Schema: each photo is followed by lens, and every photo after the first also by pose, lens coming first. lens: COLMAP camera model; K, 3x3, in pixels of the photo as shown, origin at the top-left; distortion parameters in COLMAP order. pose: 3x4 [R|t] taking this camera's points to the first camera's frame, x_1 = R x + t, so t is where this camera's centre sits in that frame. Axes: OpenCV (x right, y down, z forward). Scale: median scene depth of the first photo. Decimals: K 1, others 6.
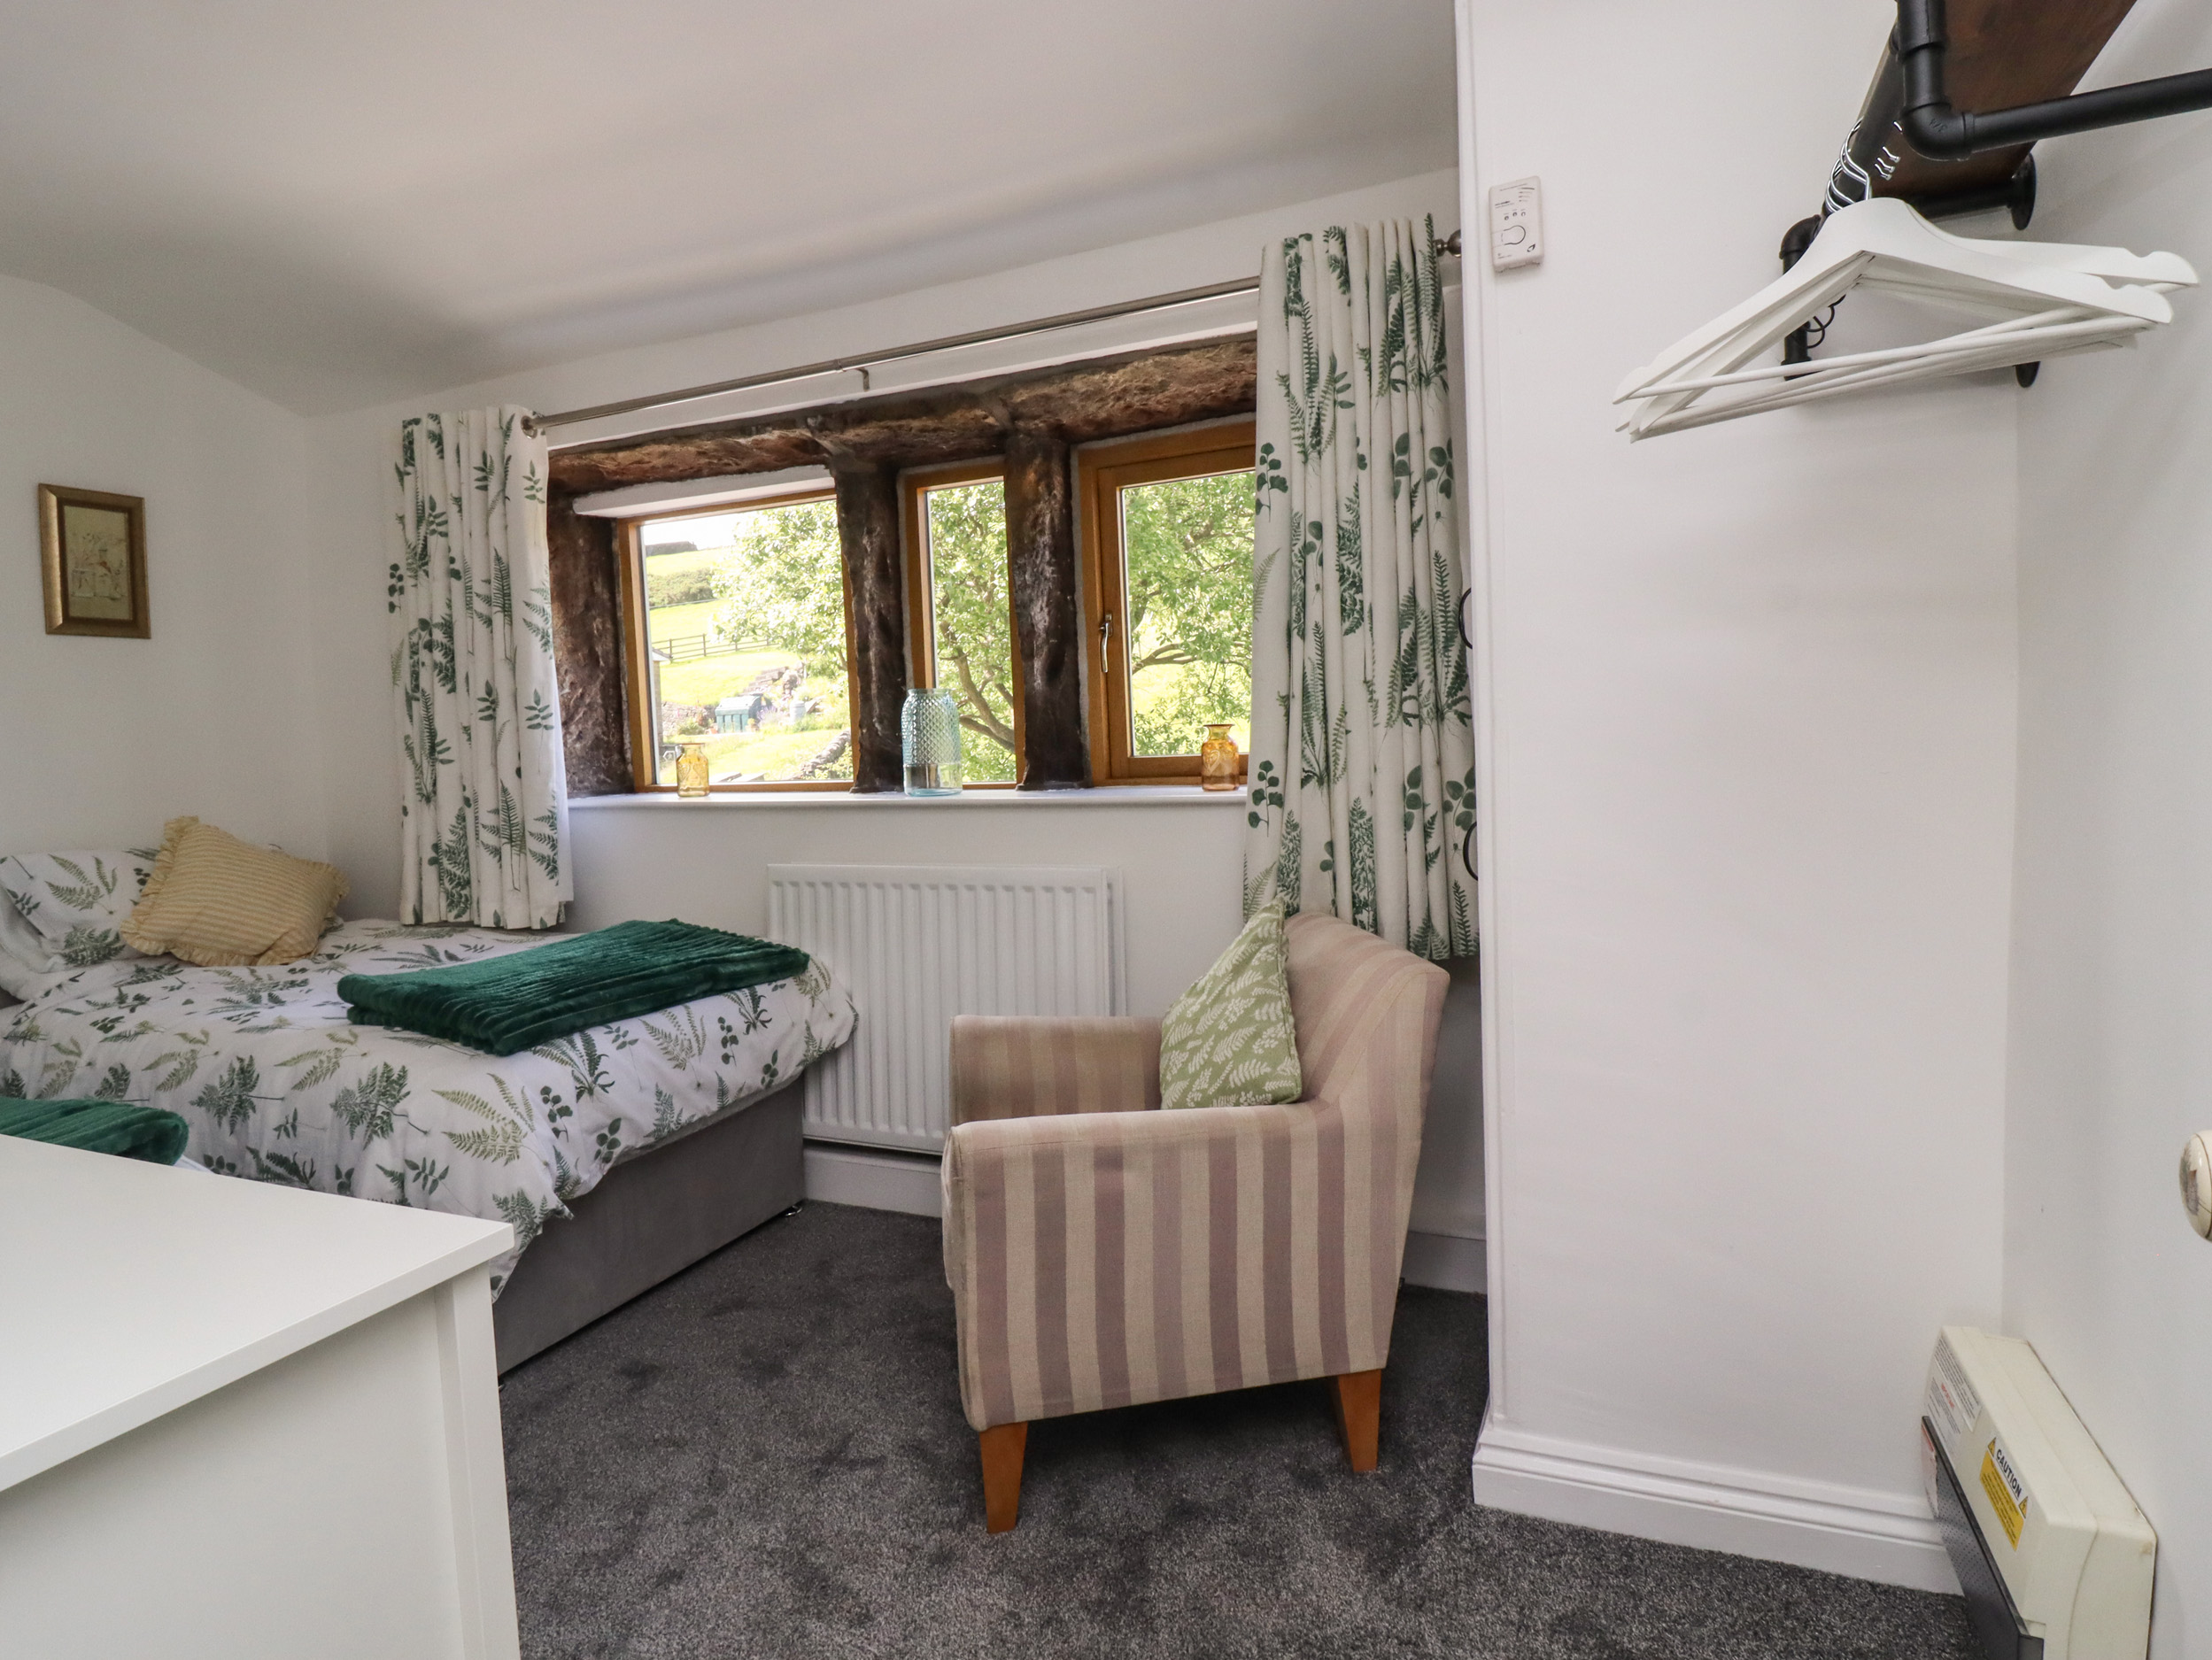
lens RADIAL K [[1172.7, 0, 1138.3], [0, 1172.7, 794.5], [0, 0, 1]] dist [0.003709, -0.016222]
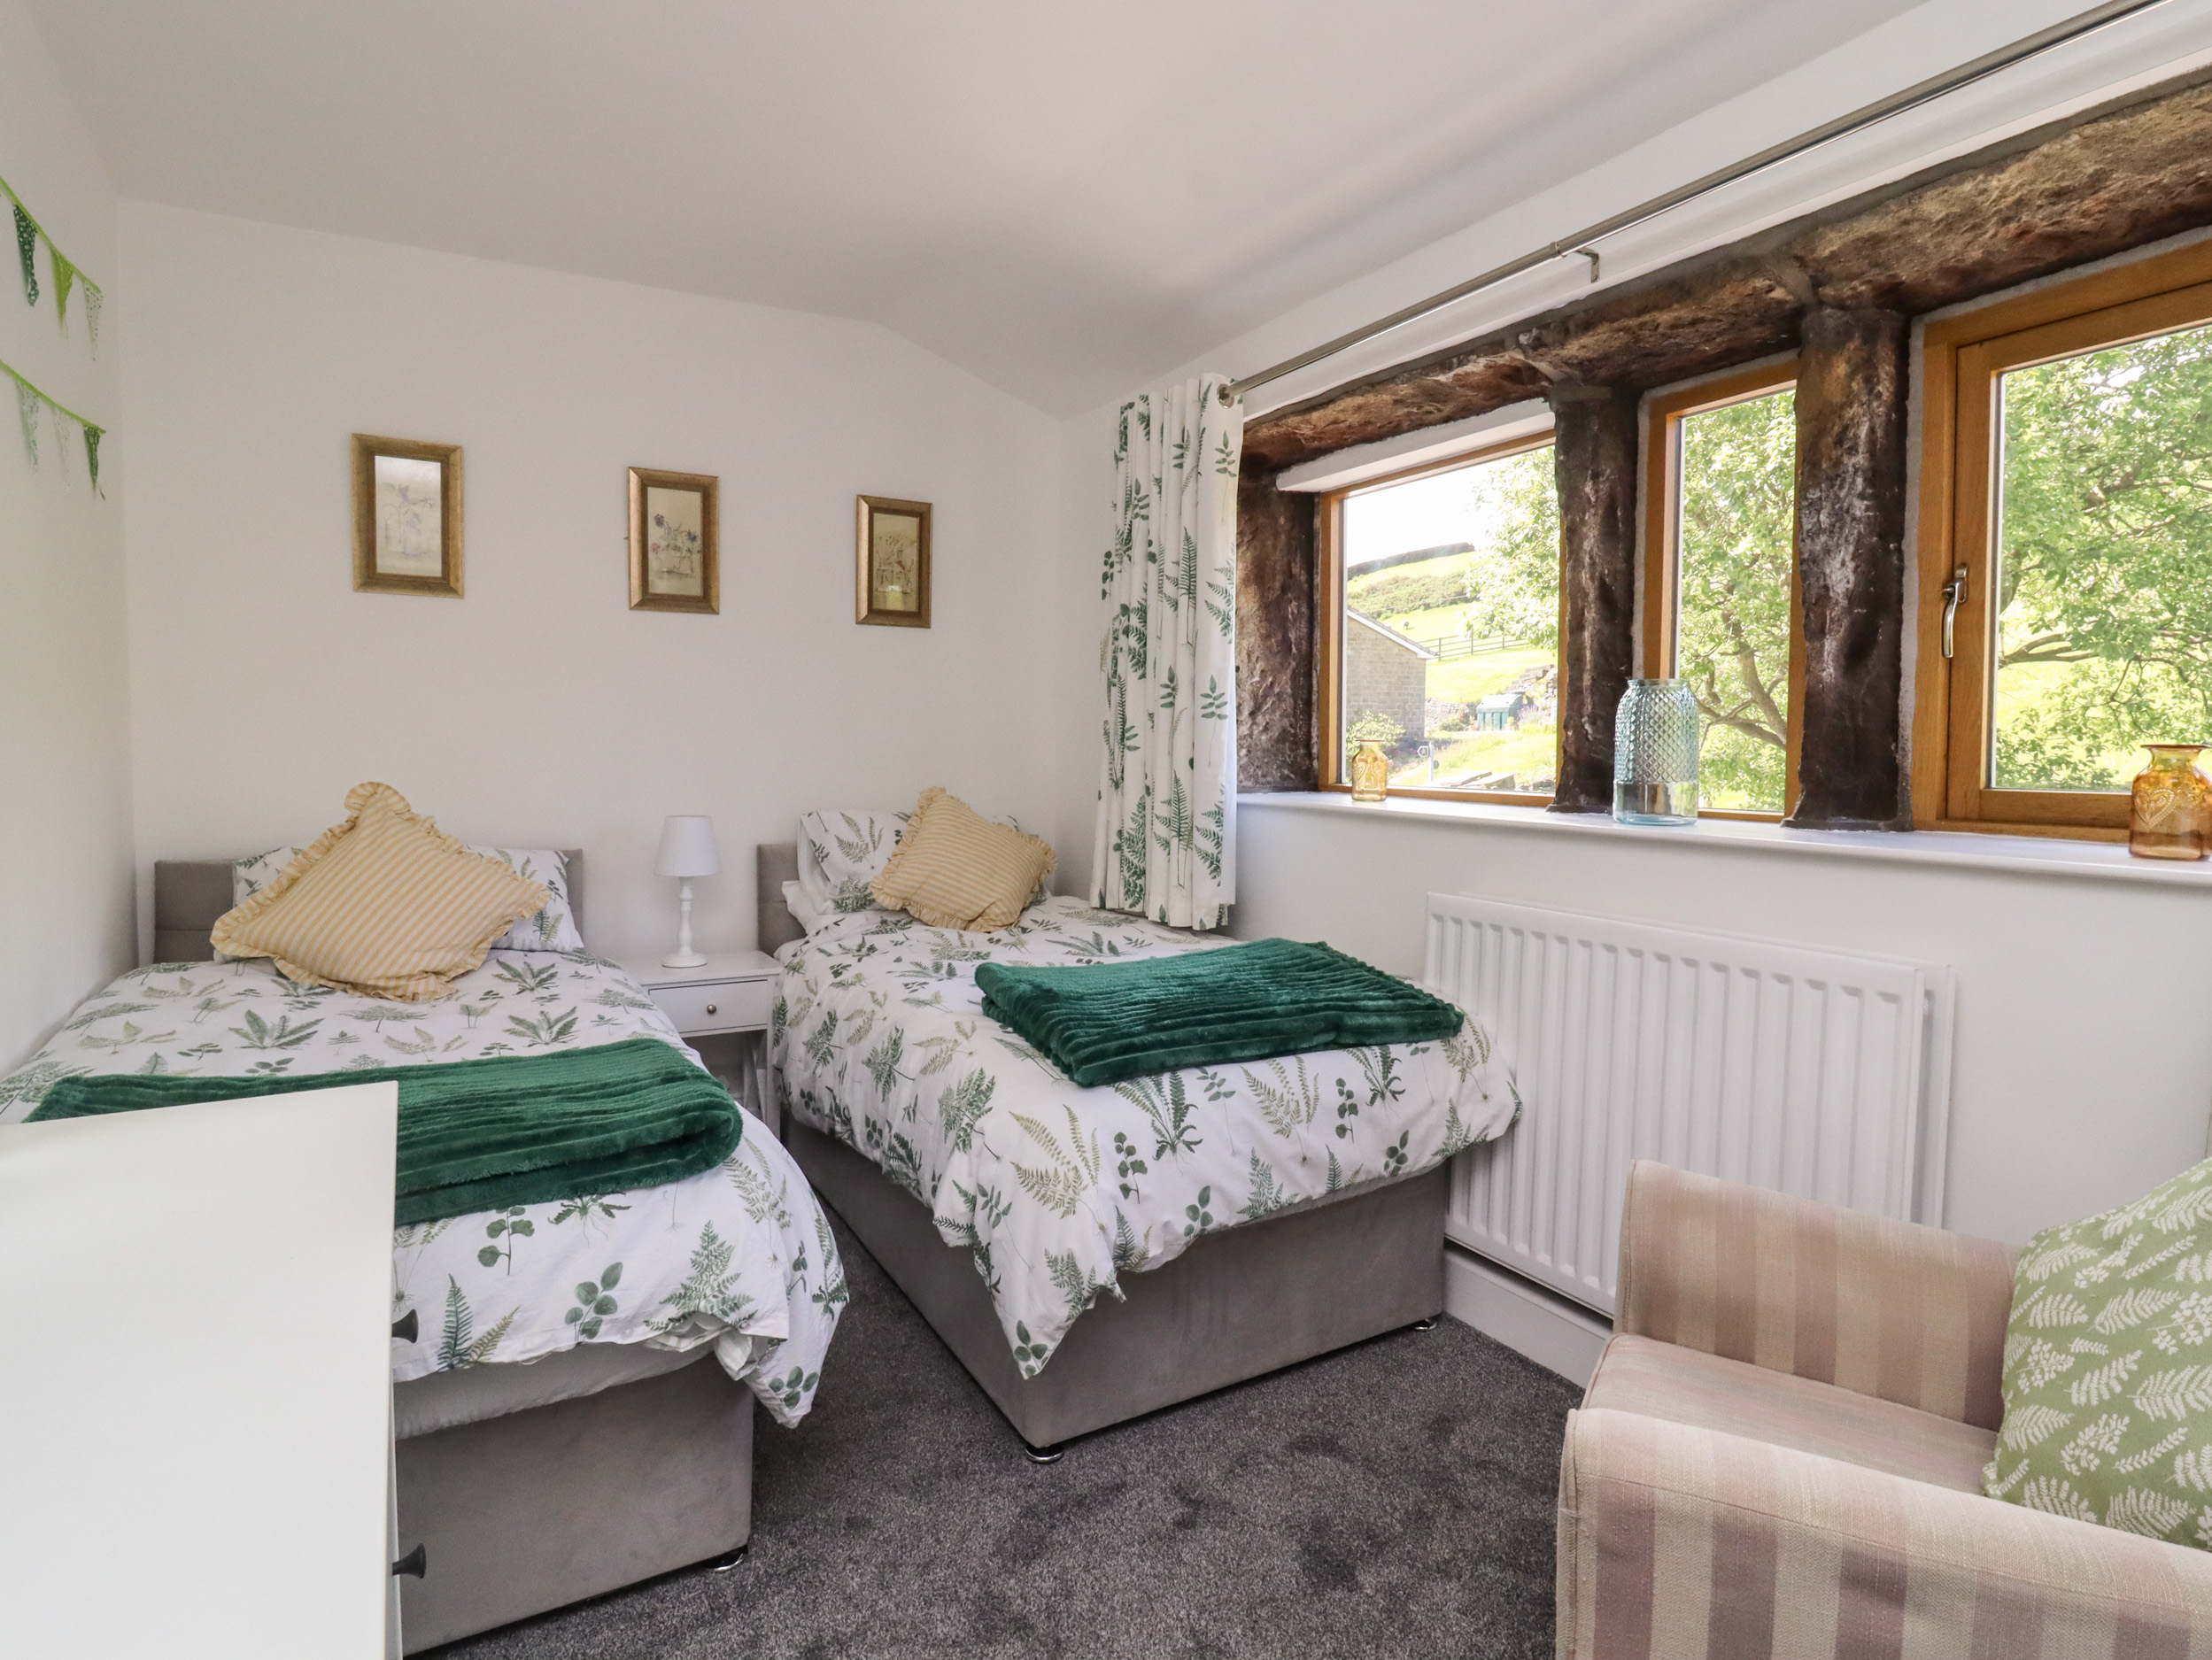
lens RADIAL K [[1172.7, 0, 1138.3], [0, 1172.7, 794.5], [0, 0, 1]] dist [0.003709, -0.016222]
pose [[0.807884, 0.067892, -0.585418, -0.006134], [-0.067335, 0.997471, 0.022755, -0.012922], [0.585482, 0.021035, 0.810412, 0.215981]]
